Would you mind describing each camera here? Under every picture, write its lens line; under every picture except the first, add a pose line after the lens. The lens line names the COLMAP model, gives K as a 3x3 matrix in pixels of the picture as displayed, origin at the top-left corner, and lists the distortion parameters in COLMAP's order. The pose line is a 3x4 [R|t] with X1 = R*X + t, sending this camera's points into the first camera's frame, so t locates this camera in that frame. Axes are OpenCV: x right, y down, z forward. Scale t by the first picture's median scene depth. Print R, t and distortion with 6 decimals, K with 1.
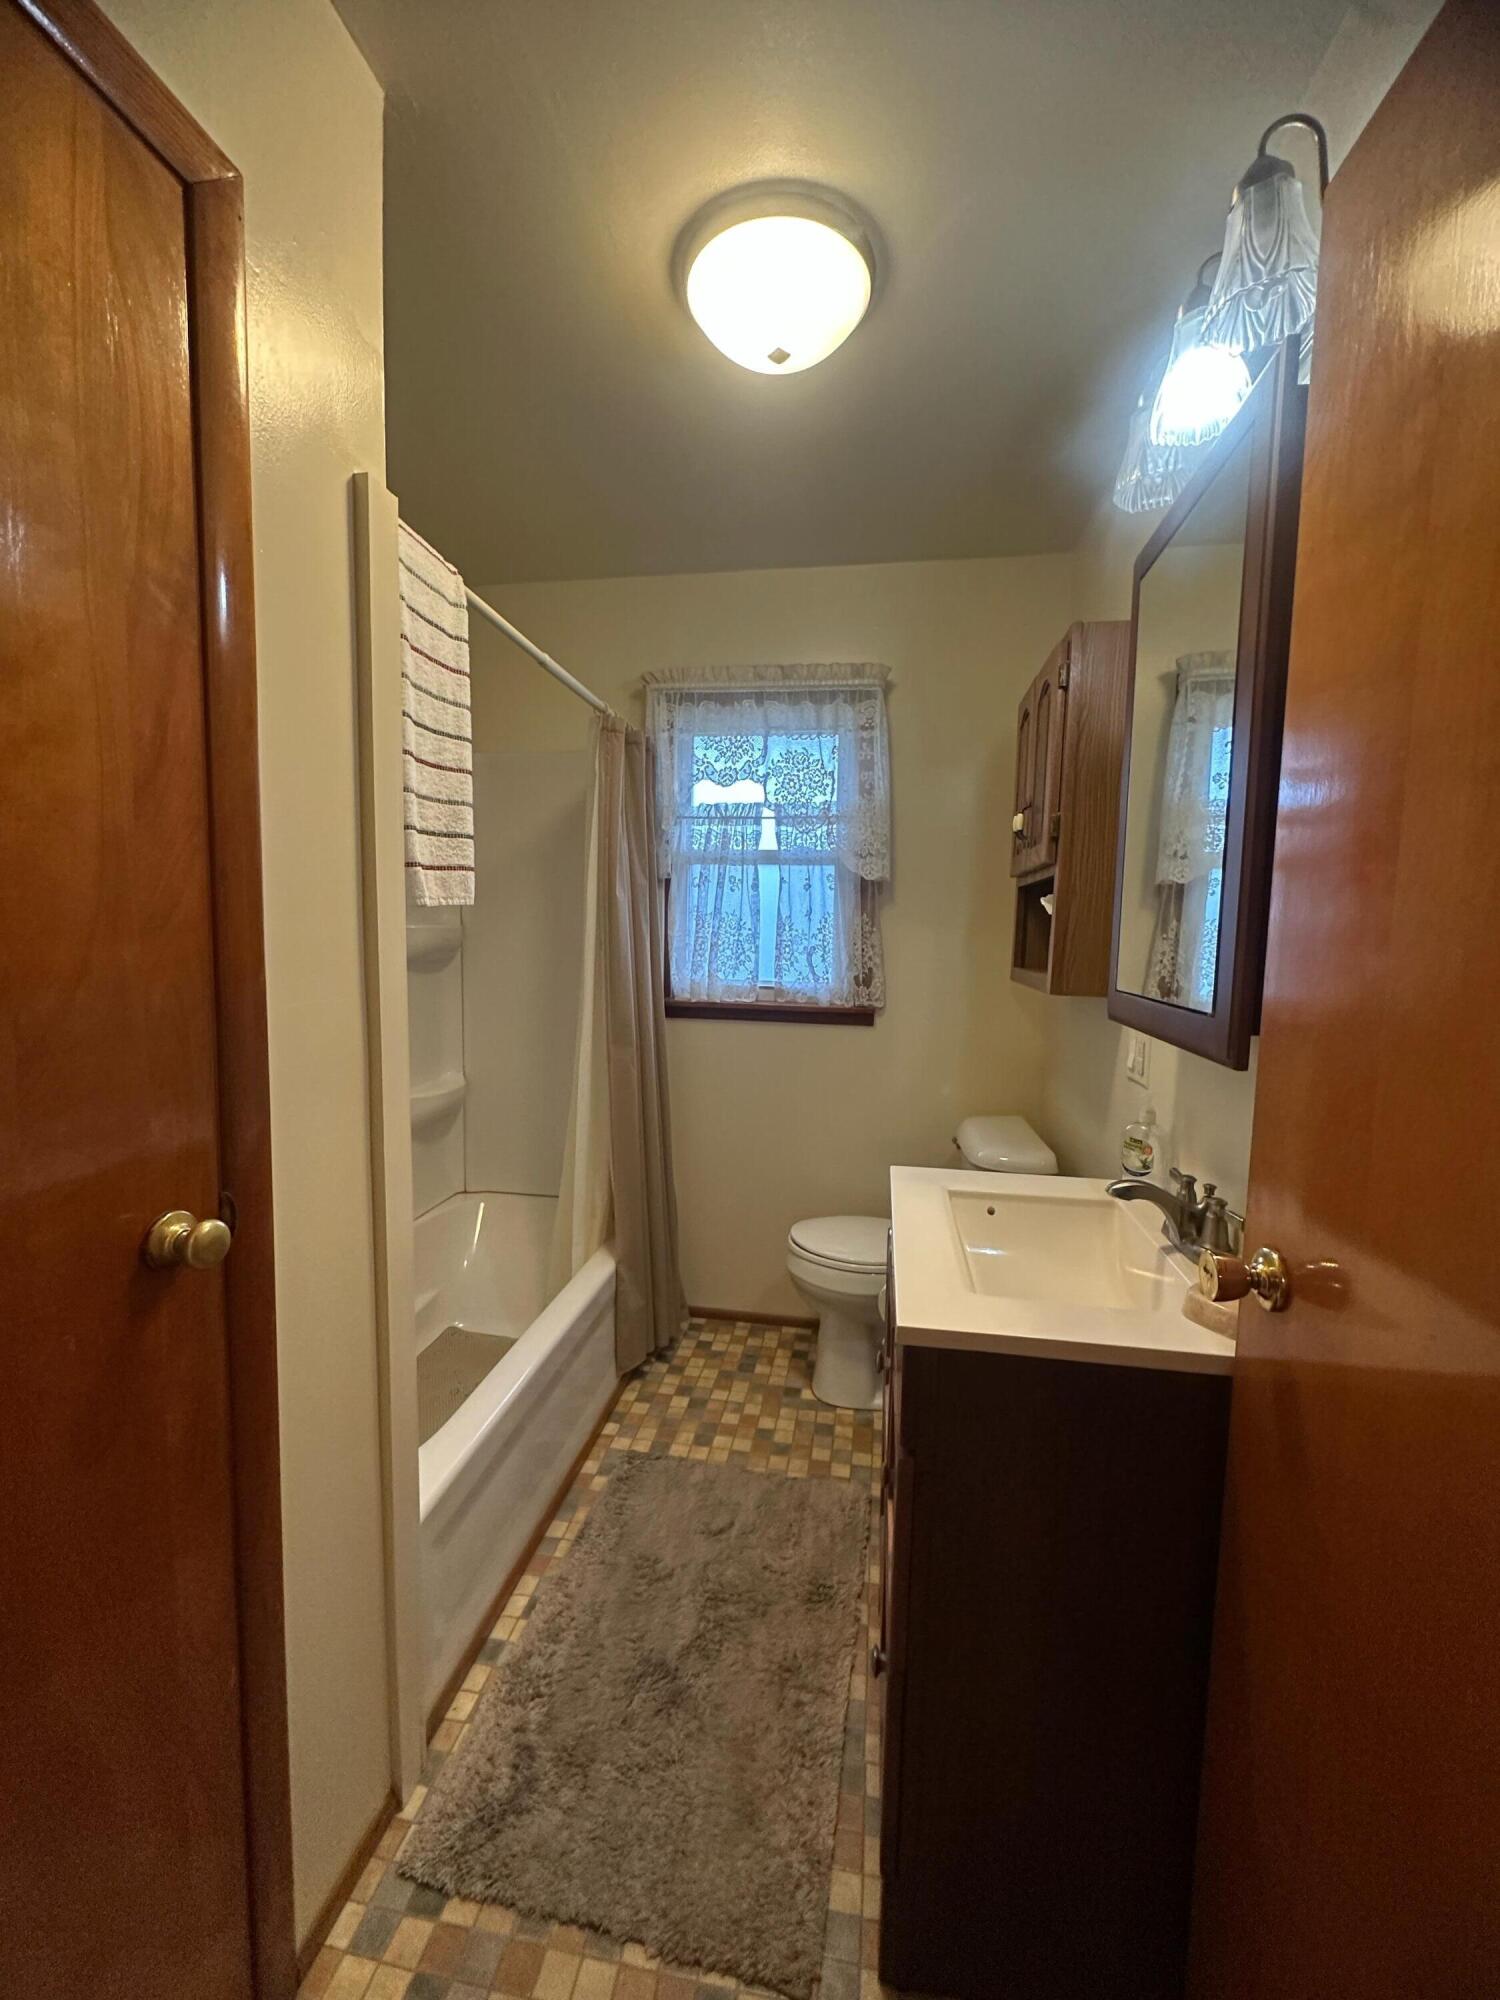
lens RADIAL K [[798.2, 0, 751.4], [0, 798.2, 999.4], [0, 0, 1]] dist [-0.003728, 0.000945]
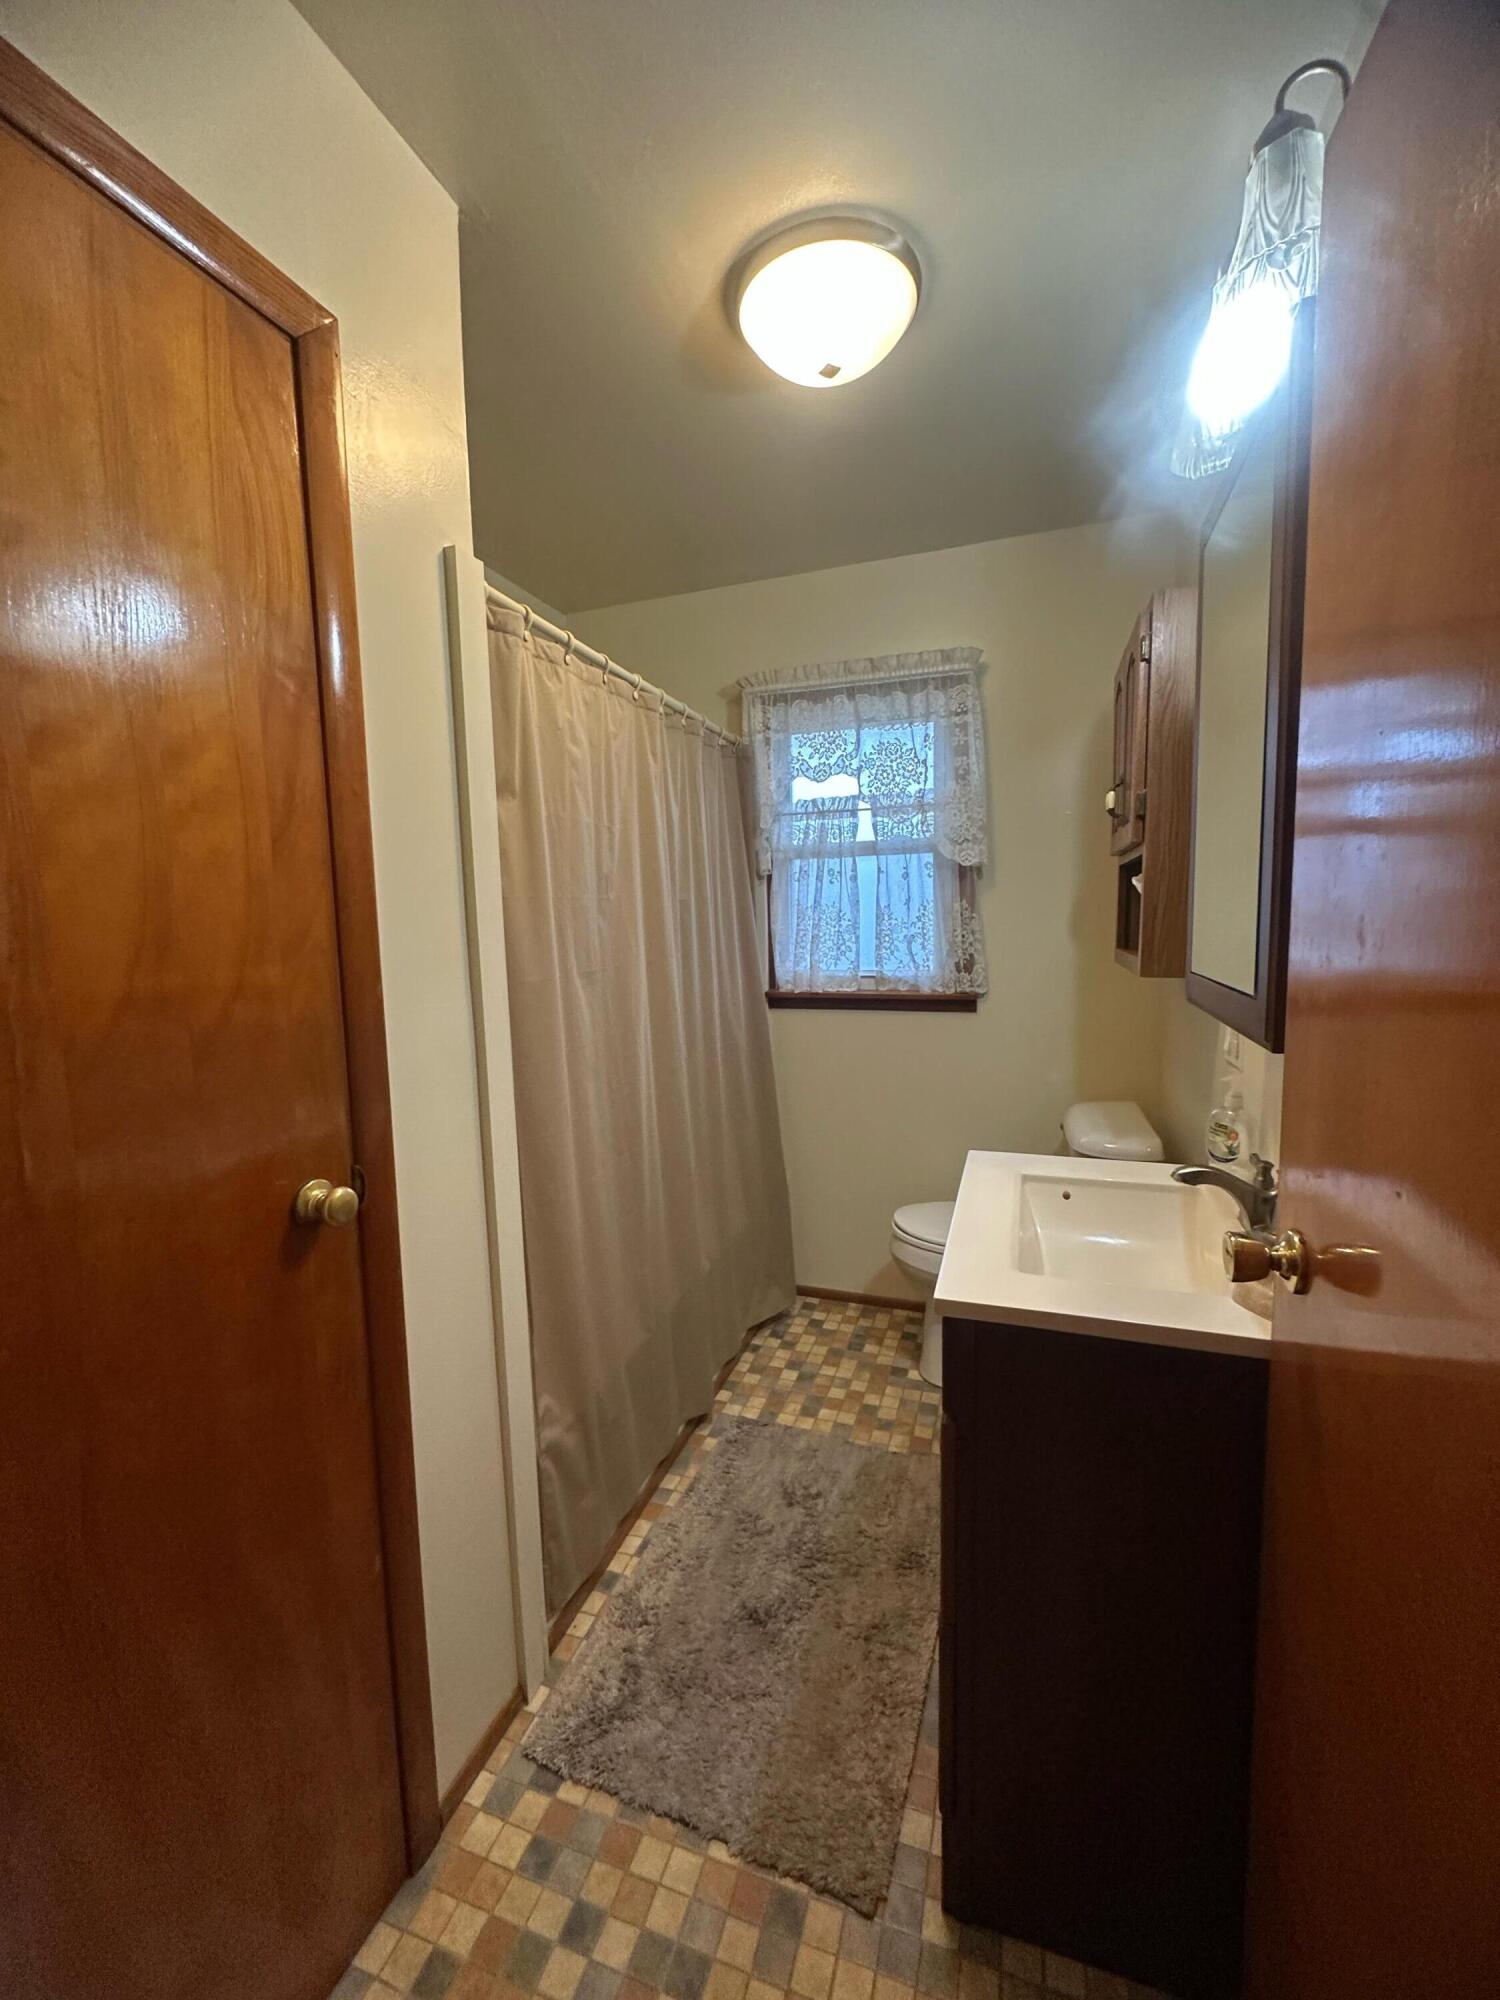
lens RADIAL K [[798.2, 0, 751.3], [0, 798.2, 999.5], [0, 0, 1]] dist [-0.003728, 0.000945]
pose [[0.984478, -0.026038, -0.173566, 0.105308], [0.028669, 0.999509, 0.012668, -0.006206], [0.173151, -0.017448, 0.984741, -0.061181]]
